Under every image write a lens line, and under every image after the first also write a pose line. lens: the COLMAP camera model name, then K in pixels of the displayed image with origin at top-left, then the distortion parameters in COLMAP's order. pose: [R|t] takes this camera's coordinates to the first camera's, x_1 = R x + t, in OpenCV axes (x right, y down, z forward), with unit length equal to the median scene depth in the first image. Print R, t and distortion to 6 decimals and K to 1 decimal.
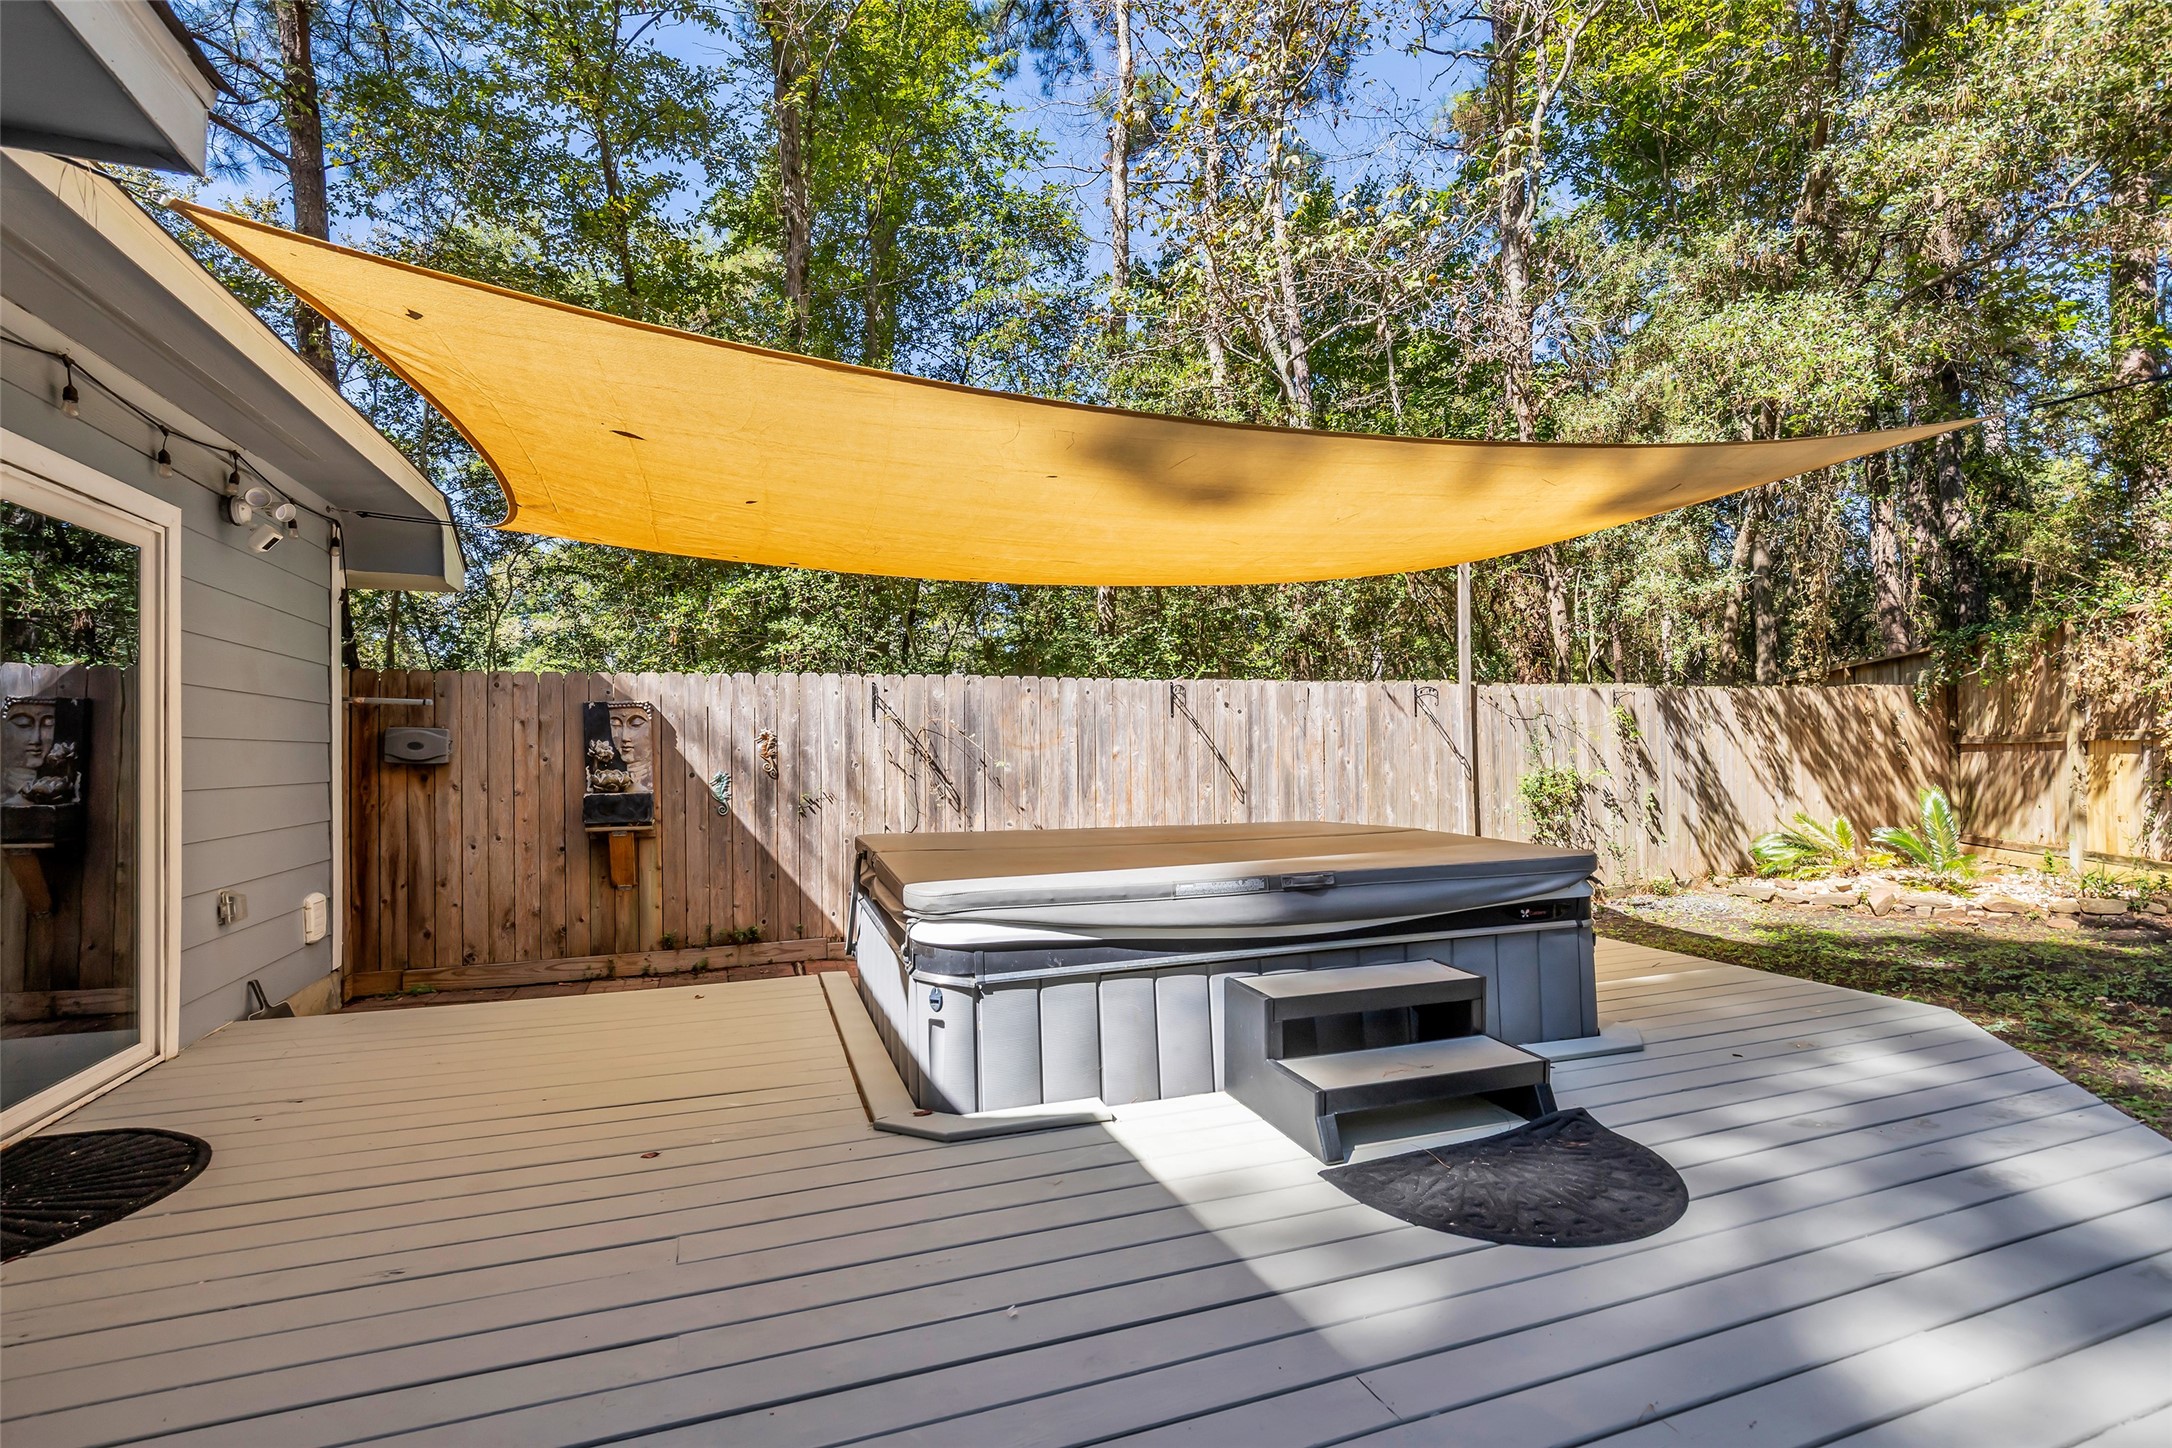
lens RADIAL K [[995.4, 0, 1092.0], [0, 995.4, 726.2], [0, 0, 1]] dist [-0.015399, 0.005826]
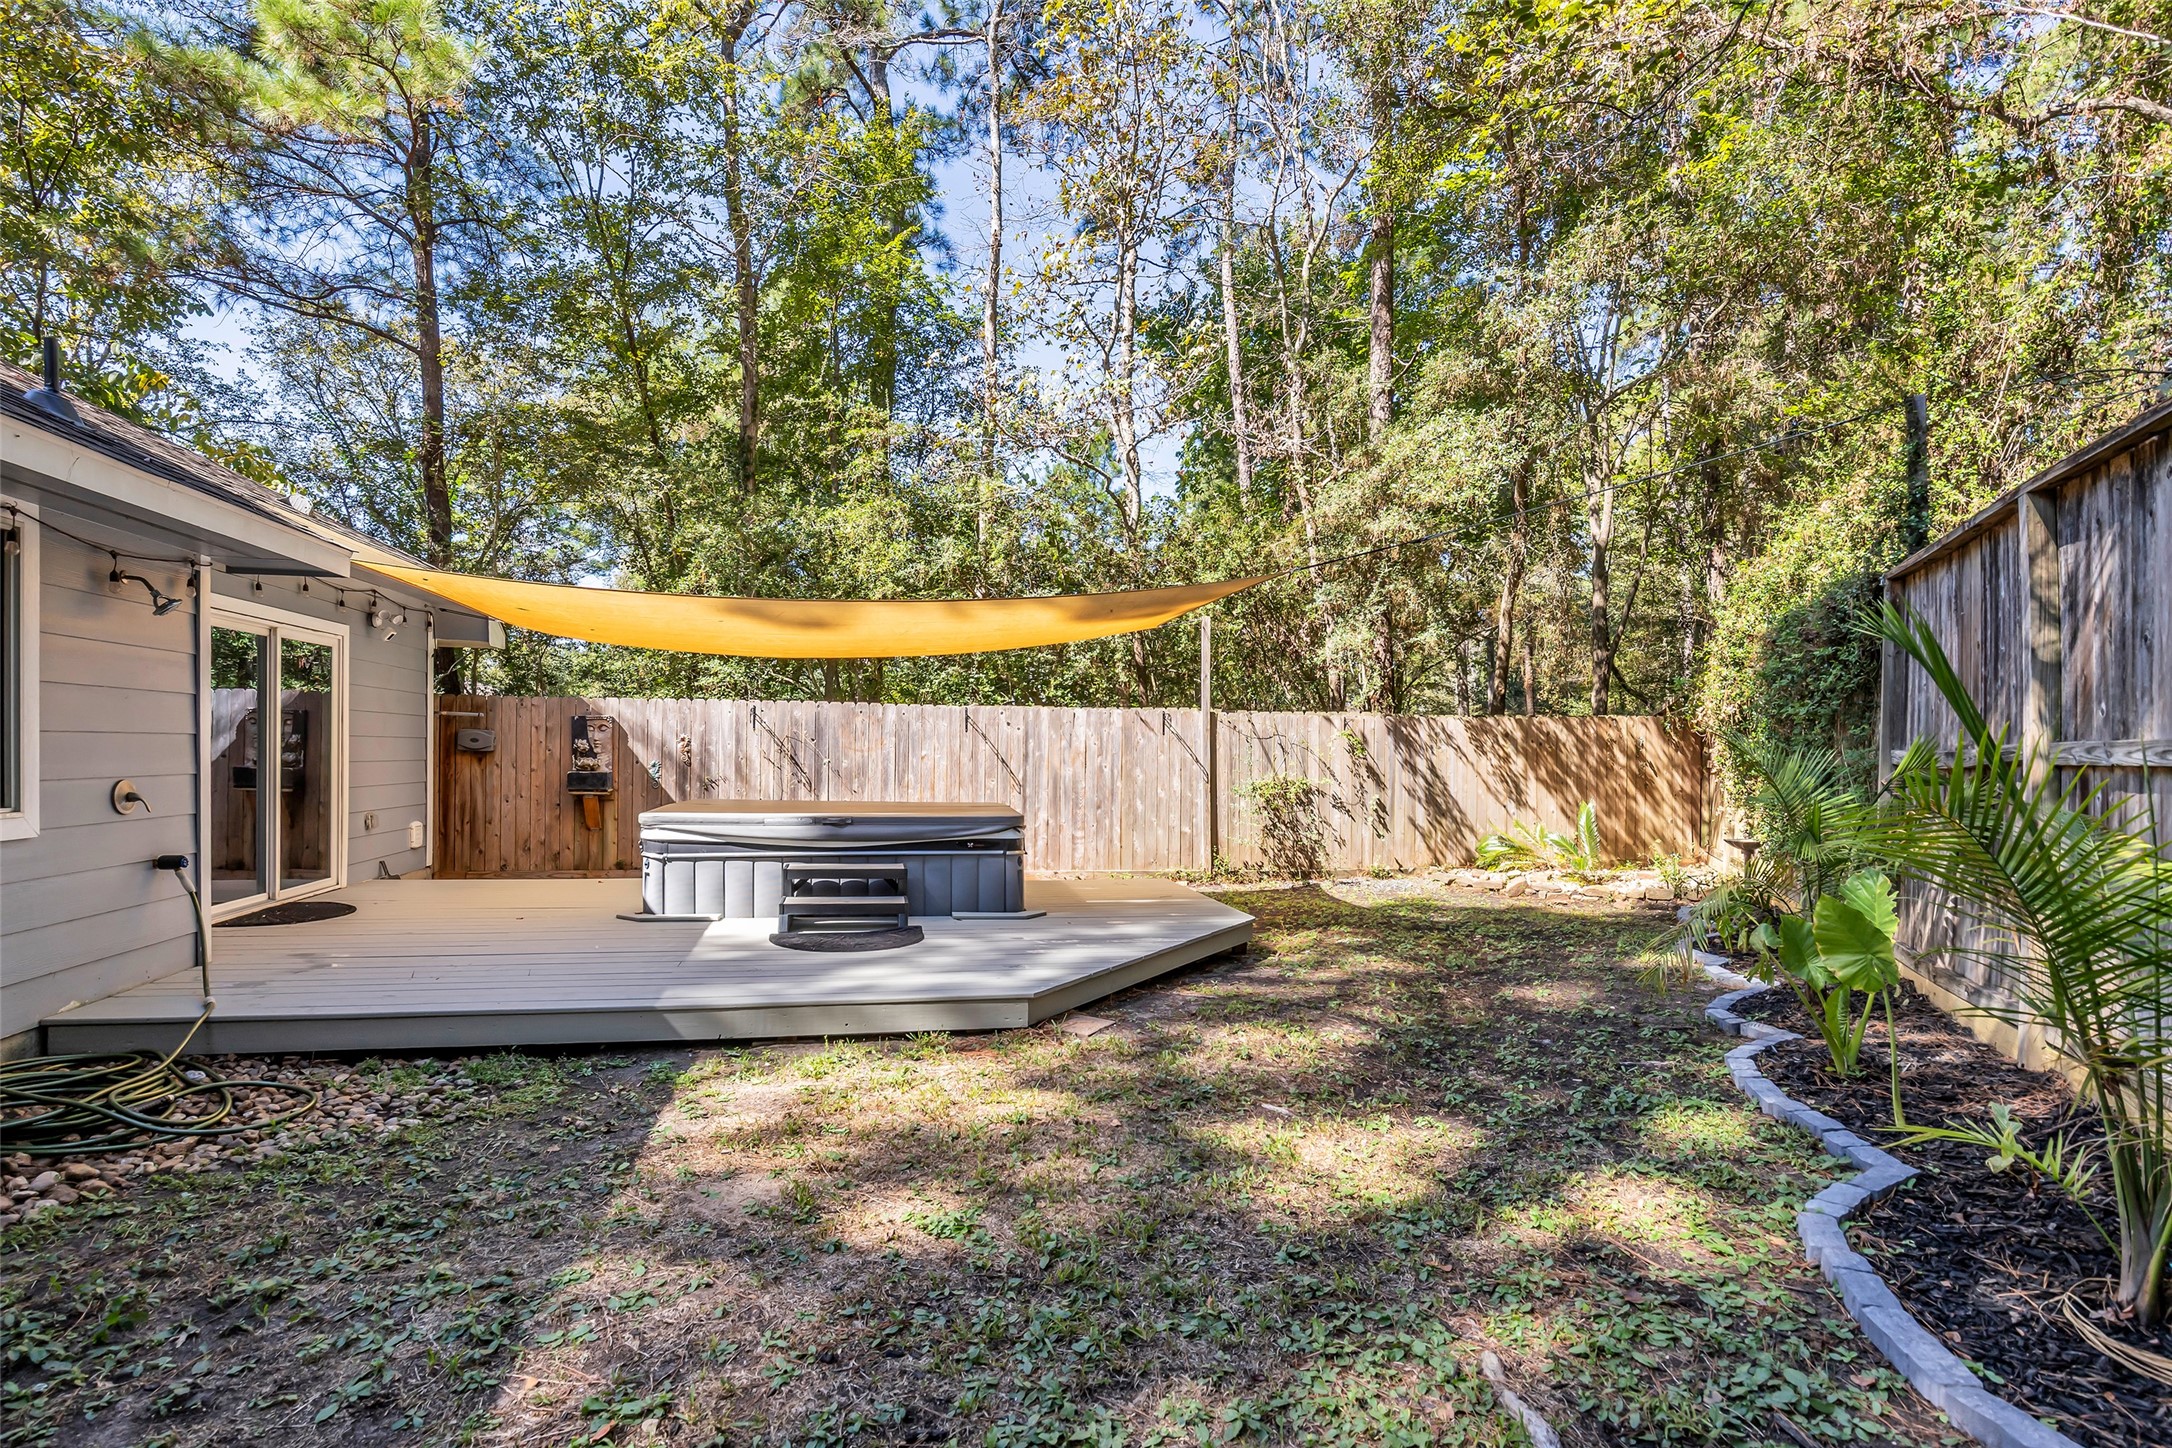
lens RADIAL K [[1058.1, 0, 1082.0], [0, 1058.1, 751.0], [0, 0, 1]] dist [-0.013908, -0.000286]
pose [[0.988914, 0.026808, -0.146051, 0.439362], [-0.023291, 0.999397, 0.025736, -0.023203], [0.146653, -0.022050, 0.988942, -0.455926]]
